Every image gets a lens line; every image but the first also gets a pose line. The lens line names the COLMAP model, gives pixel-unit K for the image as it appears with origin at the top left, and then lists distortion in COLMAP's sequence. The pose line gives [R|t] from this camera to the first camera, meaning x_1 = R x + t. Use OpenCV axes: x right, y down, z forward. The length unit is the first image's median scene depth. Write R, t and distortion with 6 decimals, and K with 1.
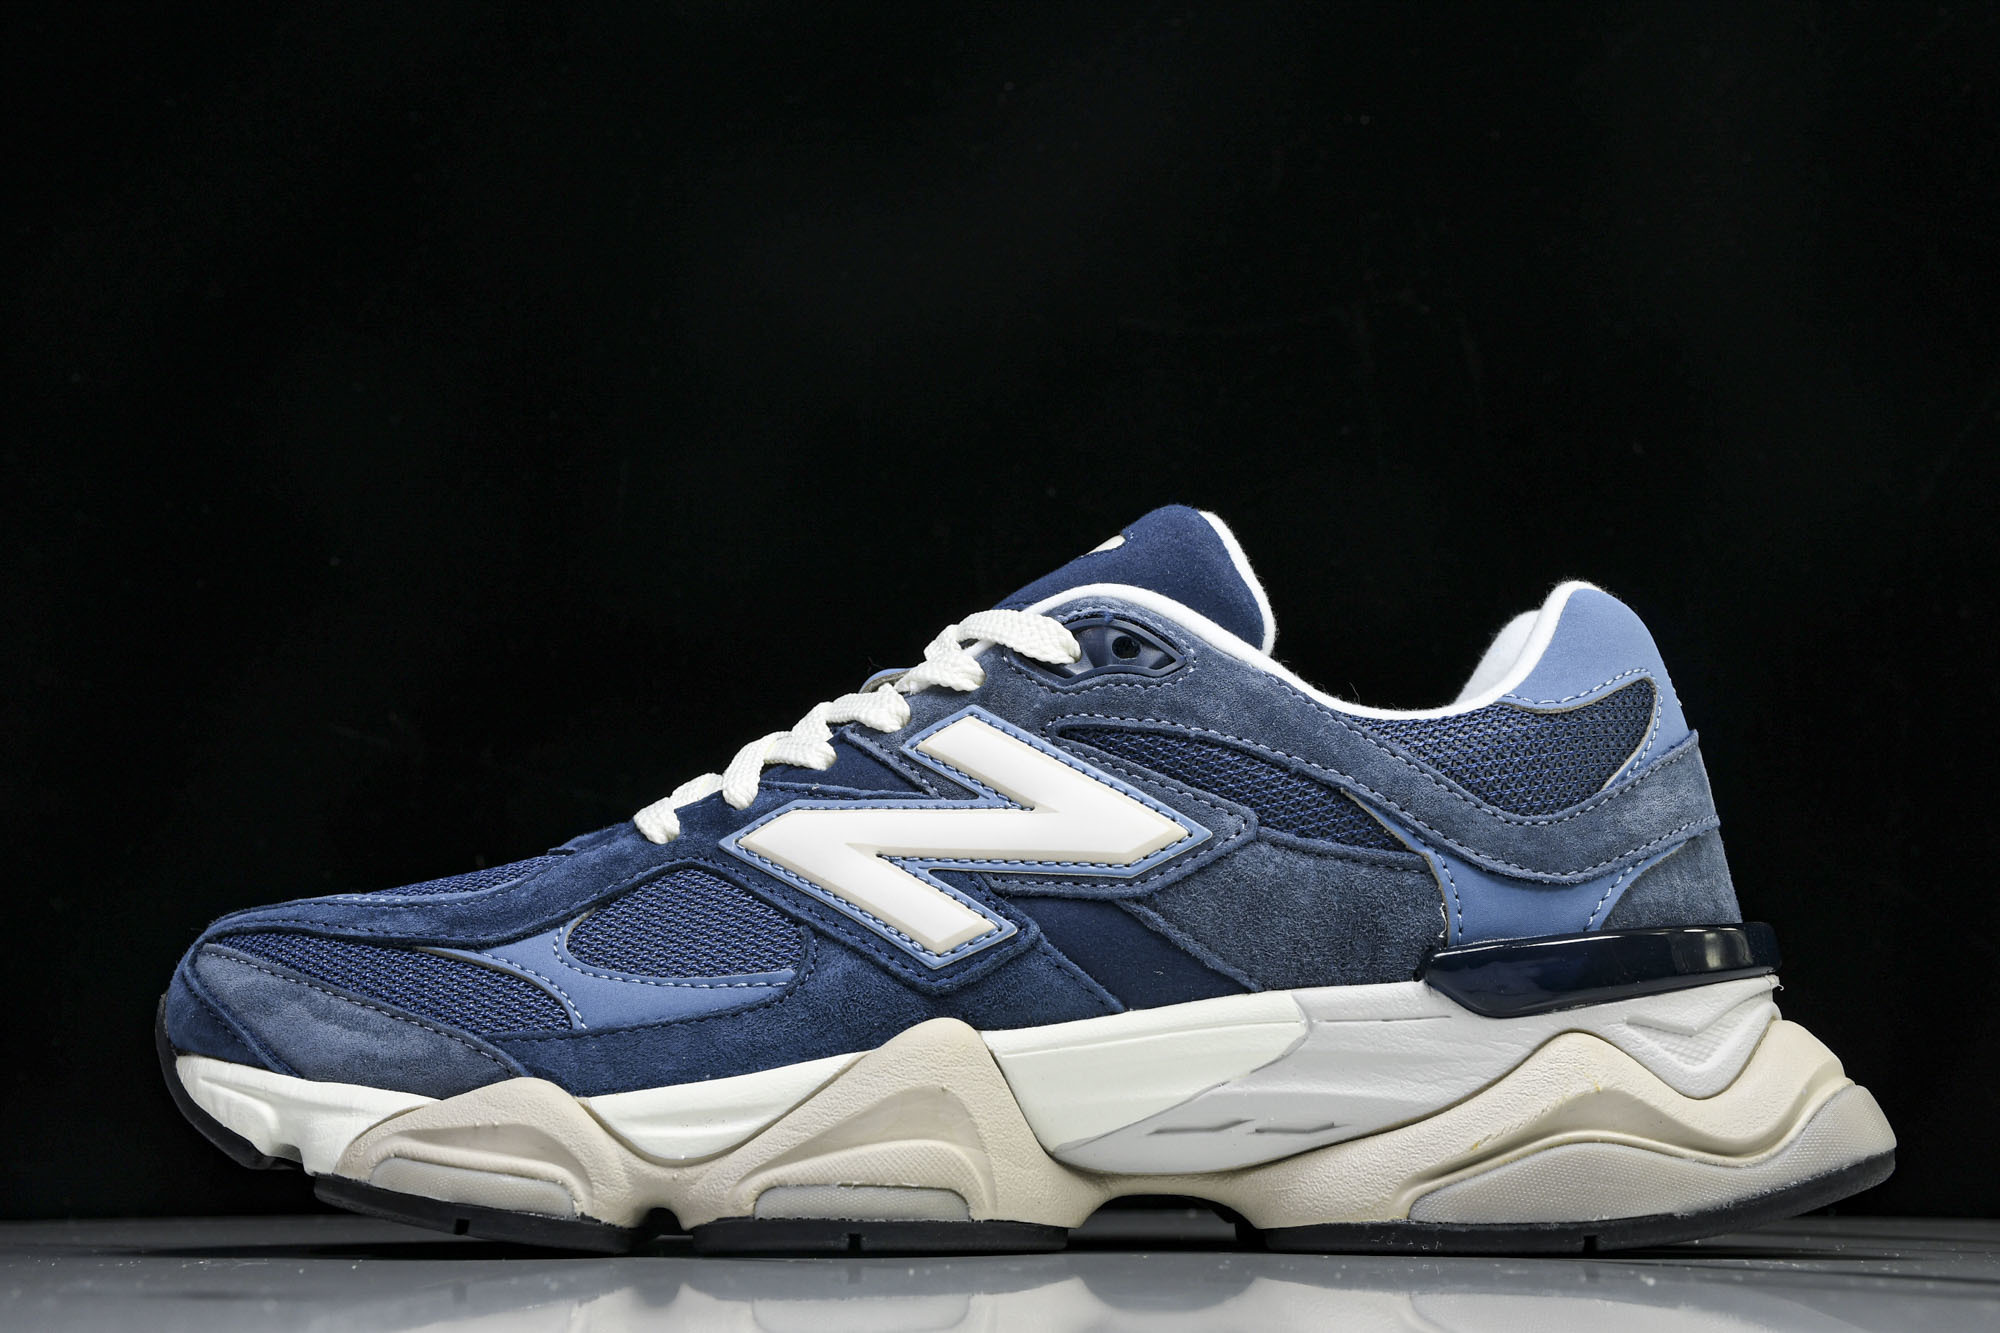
lens RADIAL K [[3463.9, 0, 999.1], [0, 3463.9, 653.9], [0, 0, 1]] dist [0.161081, 0.000000]
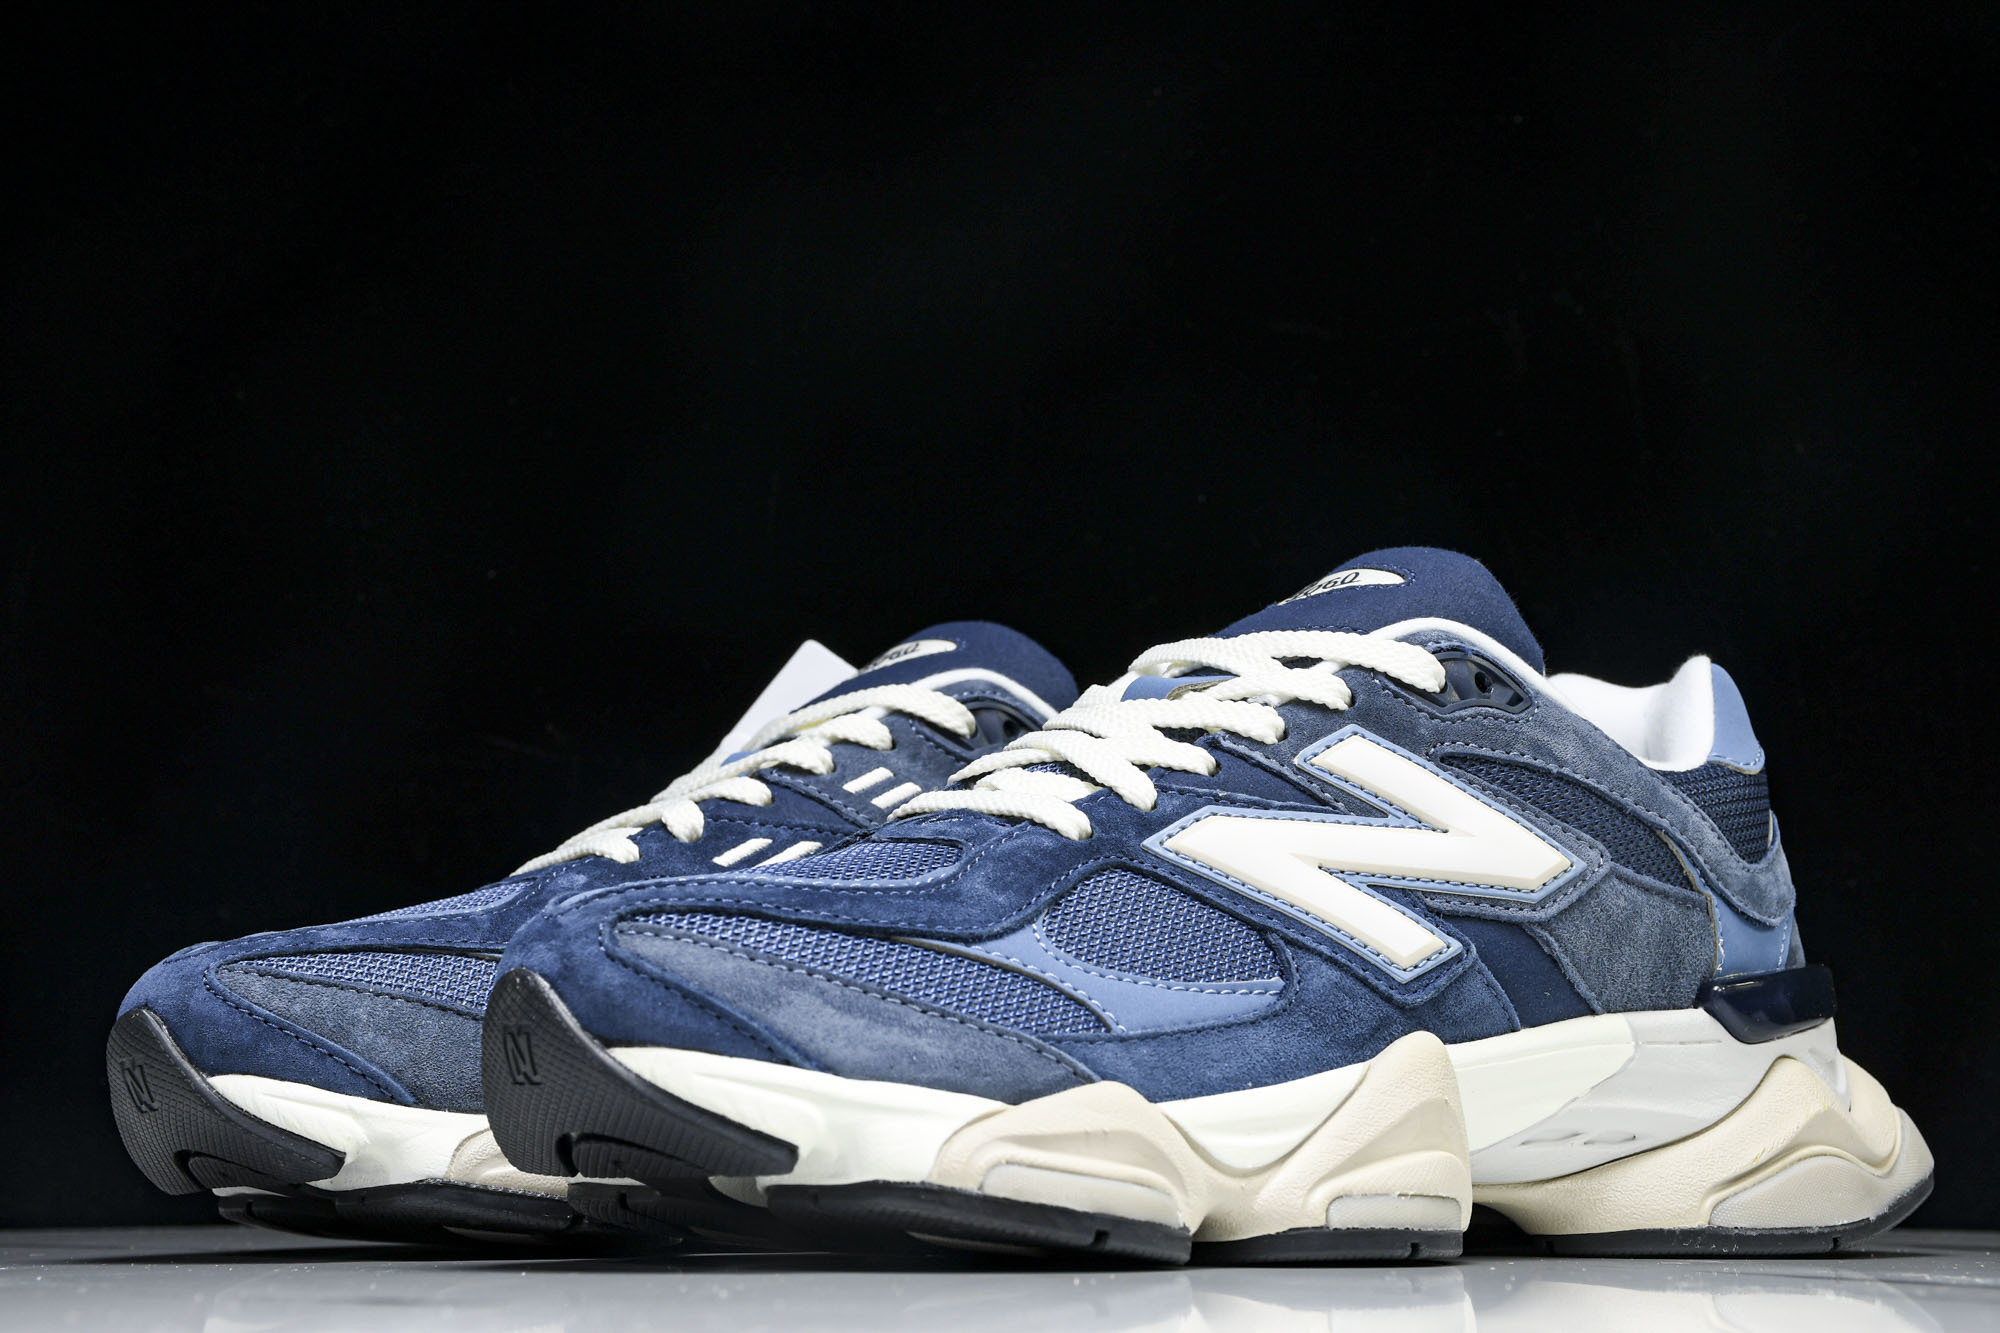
lens RADIAL K [[3463.9, 0, 972.8], [0, 3463.9, 620.9], [0, 0, 1]] dist [0.161081, 0.000000]
pose [[0.803697, 0.092006, 0.587883, -0.726485], [-0.094425, 0.995175, -0.026660, 0.023122], [-0.587499, -0.034084, 0.808506, 0.242457]]
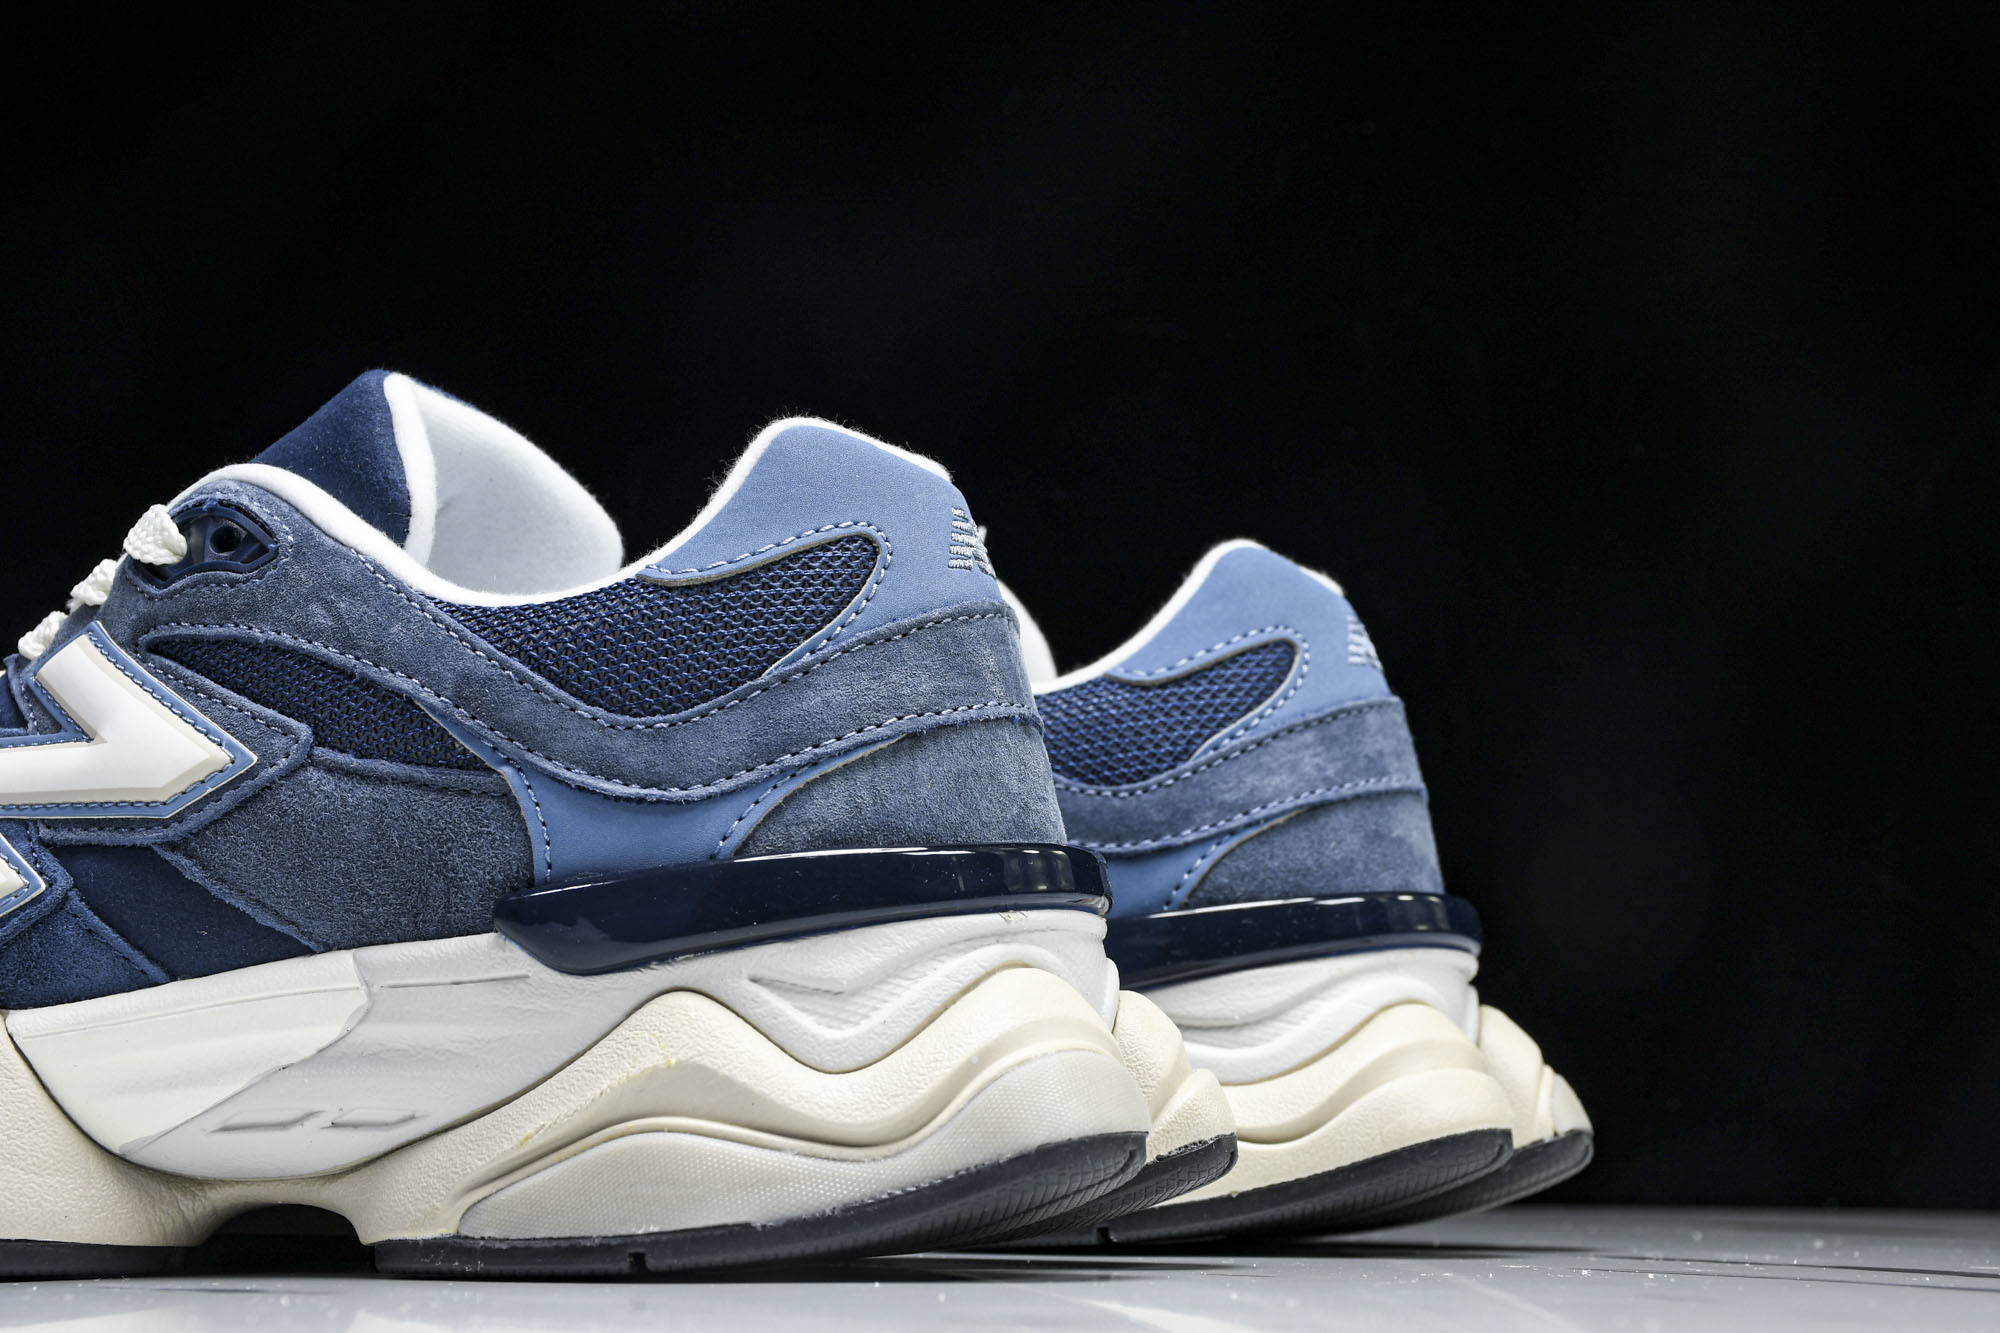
lens RADIAL K [[3463.9, 0, 988.1], [0, 3463.9, 720.2], [0, 0, 1]] dist [0.161081, 0.000000]
pose [[0.918116, -0.053901, -0.392630, 0.534558], [0.057961, 0.998318, -0.001516, 0.053444], [0.392051, -0.021365, 0.919695, 0.317864]]
